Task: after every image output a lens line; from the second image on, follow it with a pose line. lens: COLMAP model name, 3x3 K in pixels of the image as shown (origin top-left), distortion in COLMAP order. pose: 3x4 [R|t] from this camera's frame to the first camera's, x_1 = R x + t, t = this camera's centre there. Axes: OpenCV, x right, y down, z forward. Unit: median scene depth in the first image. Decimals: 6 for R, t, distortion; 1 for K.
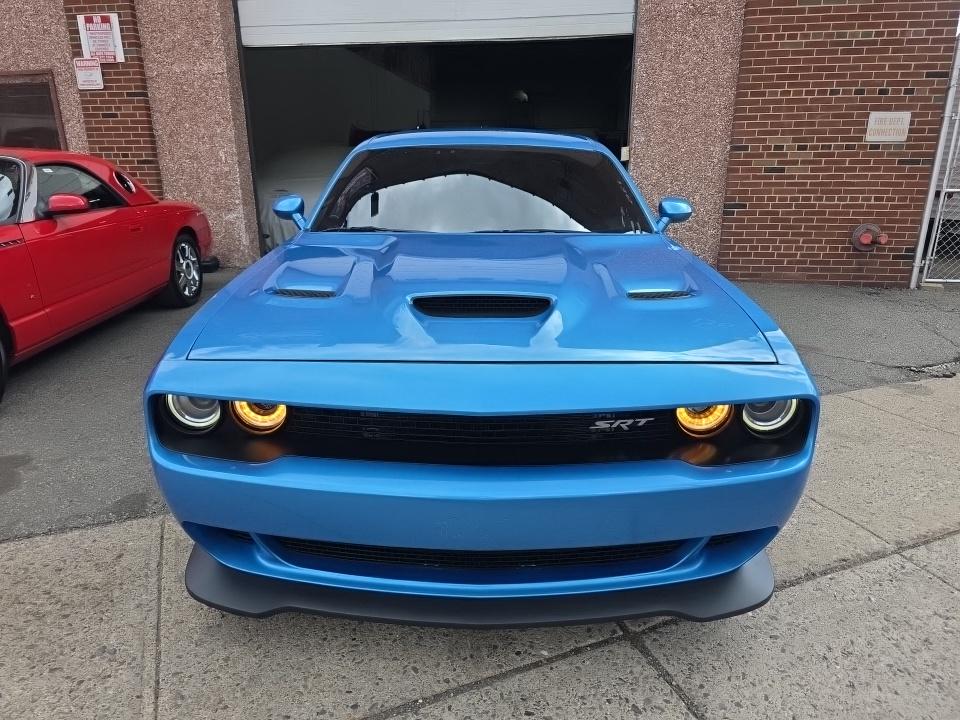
lens RADIAL K [[630.7, 0, 480.0], [0, 630.7, 360.0], [0, 0, 1]] dist [0.044028, -0.041781]
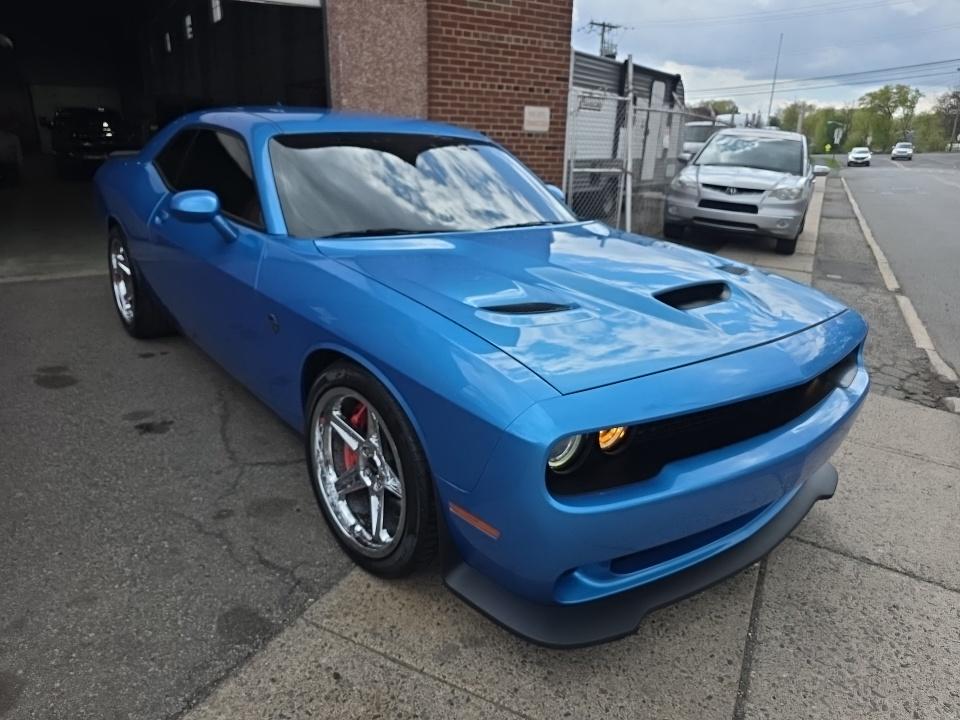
lens RADIAL K [[630.7, 0, 480.0], [0, 630.7, 360.0], [0, 0, 1]] dist [0.044028, -0.041781]
pose [[0.773960, -0.185792, 0.605366, -0.281003], [0.156225, 0.982462, 0.101793, -0.043329], [-0.613661, 0.015789, 0.789412, 0.089576]]
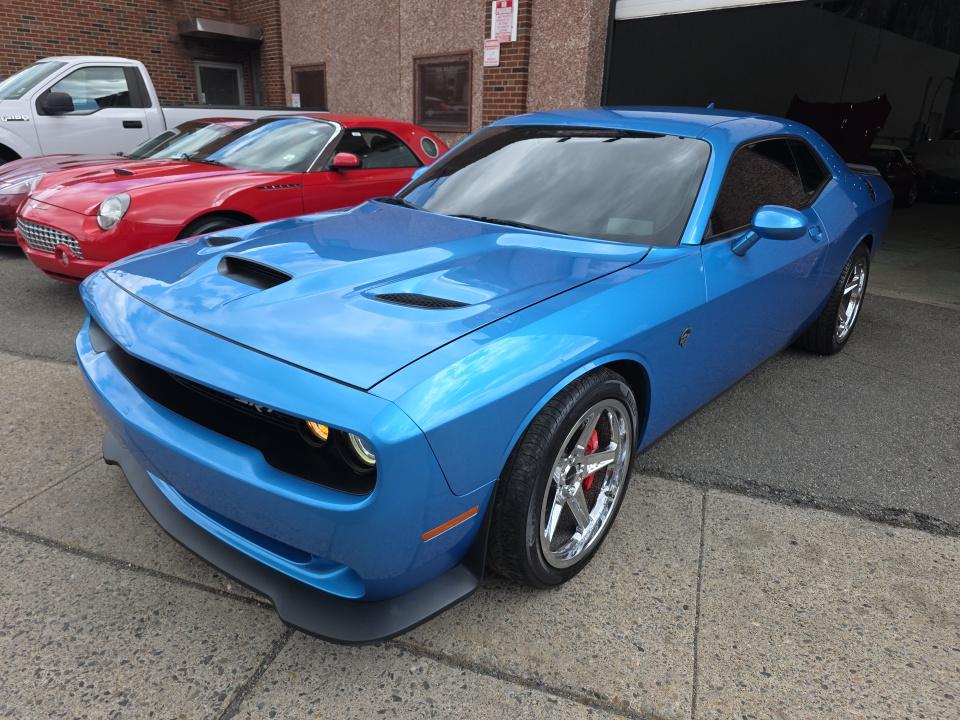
lens RADIAL K [[630.7, 0, 480.0], [0, 630.7, 360.0], [0, 0, 1]] dist [0.044028, -0.041781]
pose [[0.759416, 0.258317, -0.597126, 0.277033], [-0.232732, 0.964929, 0.121443, -0.045928], [0.607555, 0.046745, 0.792901, 0.098267]]
